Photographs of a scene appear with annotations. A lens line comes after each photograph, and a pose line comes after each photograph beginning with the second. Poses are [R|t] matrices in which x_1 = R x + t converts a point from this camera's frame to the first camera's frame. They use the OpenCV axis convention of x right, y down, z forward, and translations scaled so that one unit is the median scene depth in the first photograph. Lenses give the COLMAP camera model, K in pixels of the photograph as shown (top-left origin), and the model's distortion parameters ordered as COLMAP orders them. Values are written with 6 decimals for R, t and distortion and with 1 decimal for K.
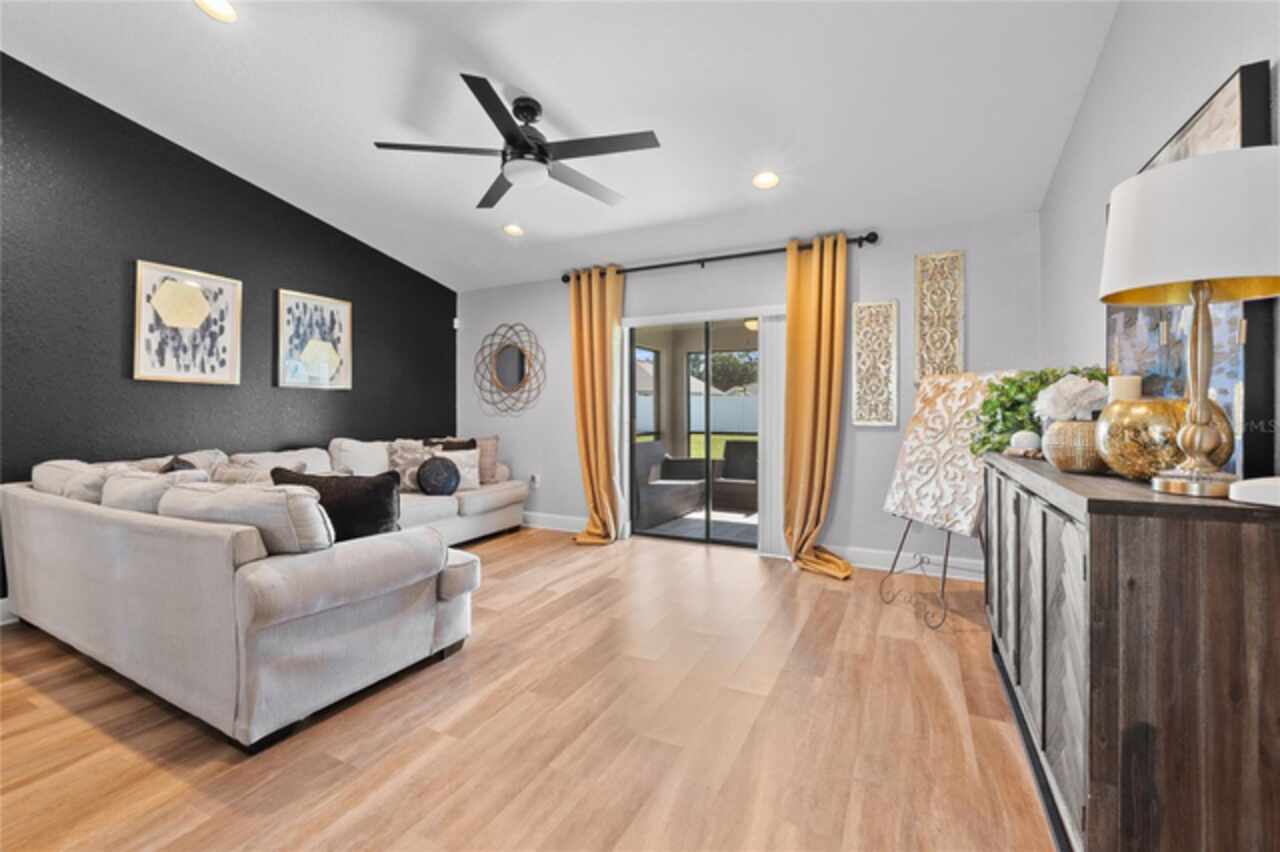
lens RADIAL K [[542.3, 0, 631.8], [0, 542.3, 423.0], [0, 0, 1]] dist [-0.002163, -0.000810]
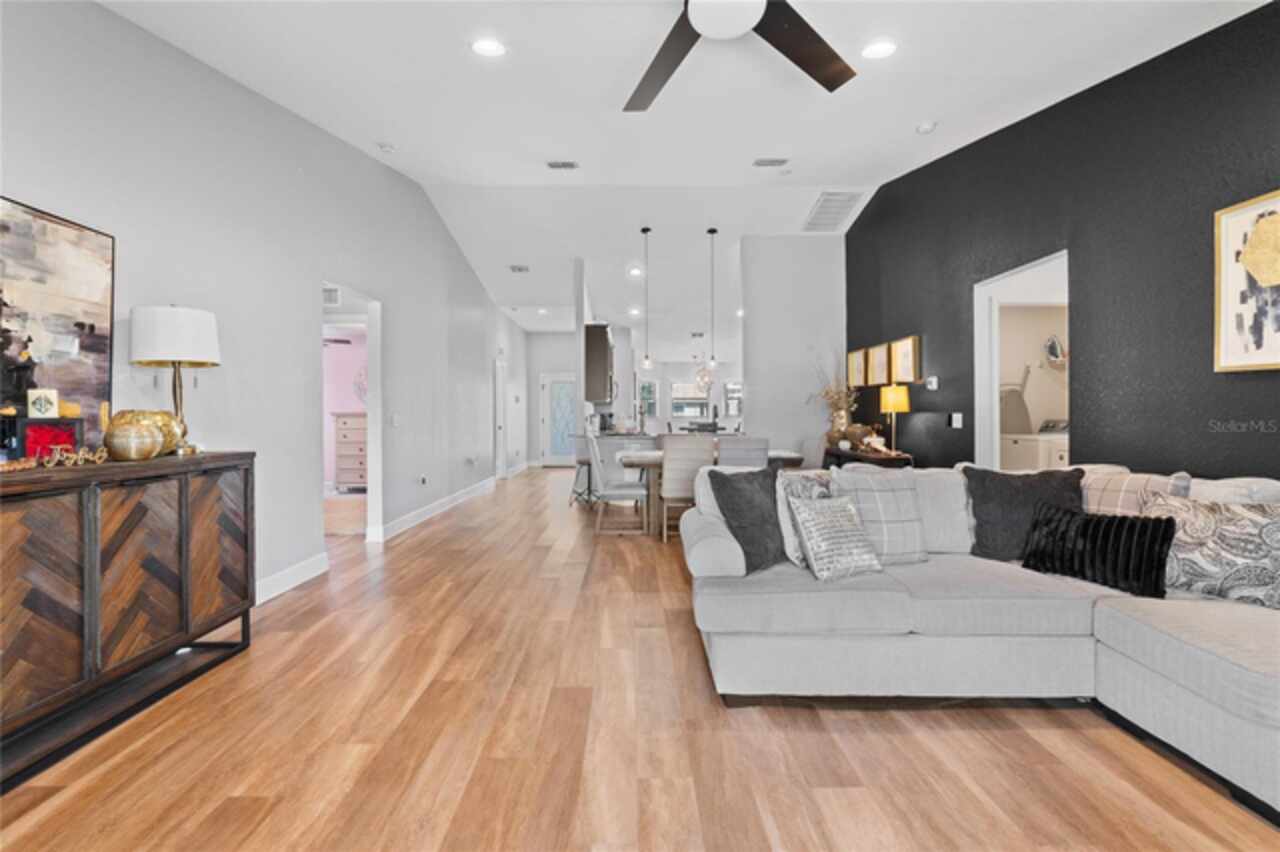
lens RADIAL K [[542.3, 0, 631.8], [0, 542.3, 423.0], [0, 0, 1]] dist [-0.002163, -0.000810]
pose [[-0.885151, 0.008723, -0.465221, 0.141164], [-0.008137, 0.999381, 0.034220, -0.028432], [0.465232, 0.034076, -0.884533, 1.236070]]
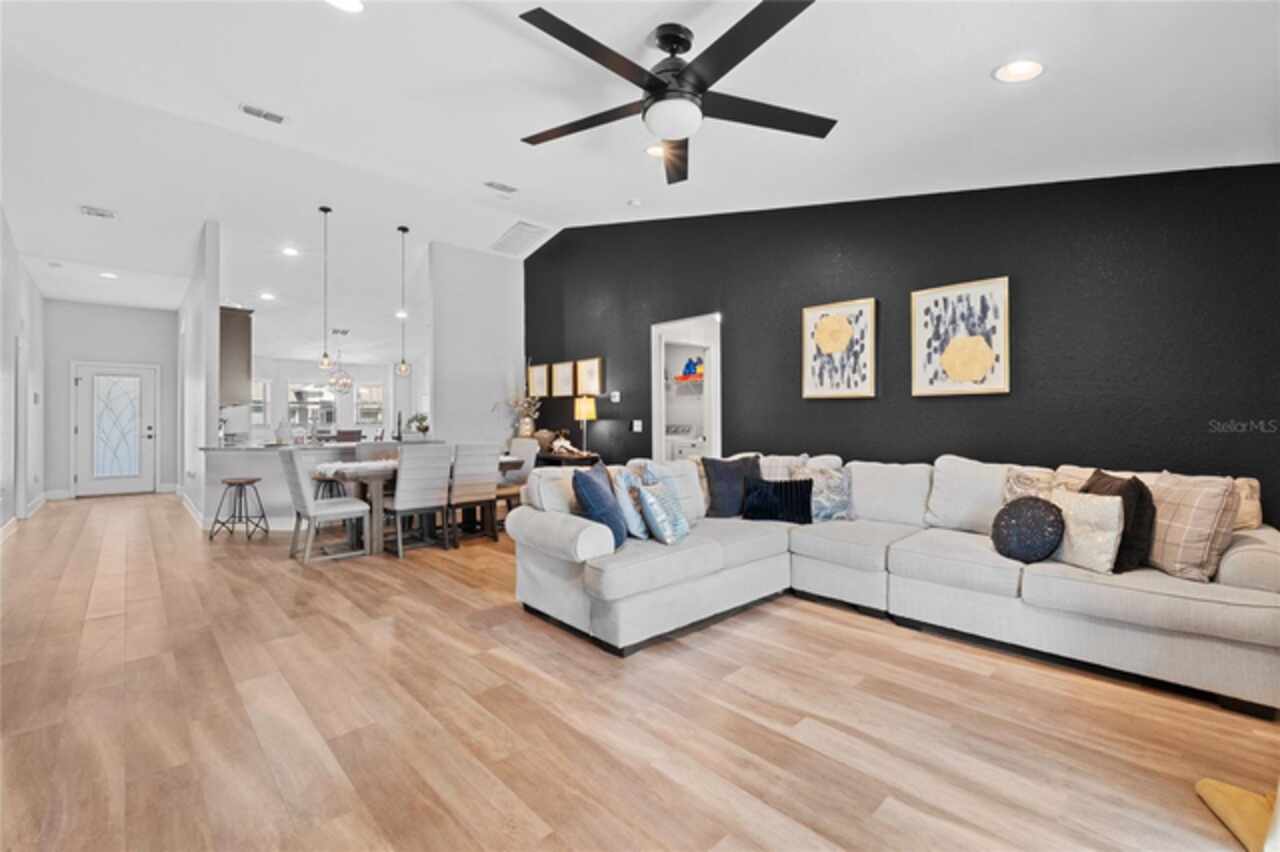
lens RADIAL K [[546.4, 0, 640.0], [0, 546.4, 426.0], [0, 0, 1]] dist [-0.002276, -0.000546]
pose [[-0.328181, 0.009756, -0.944564, 0.476541], [-0.018669, 0.999684, 0.016812, -0.025442], [0.944430, 0.023152, -0.327895, 1.020315]]
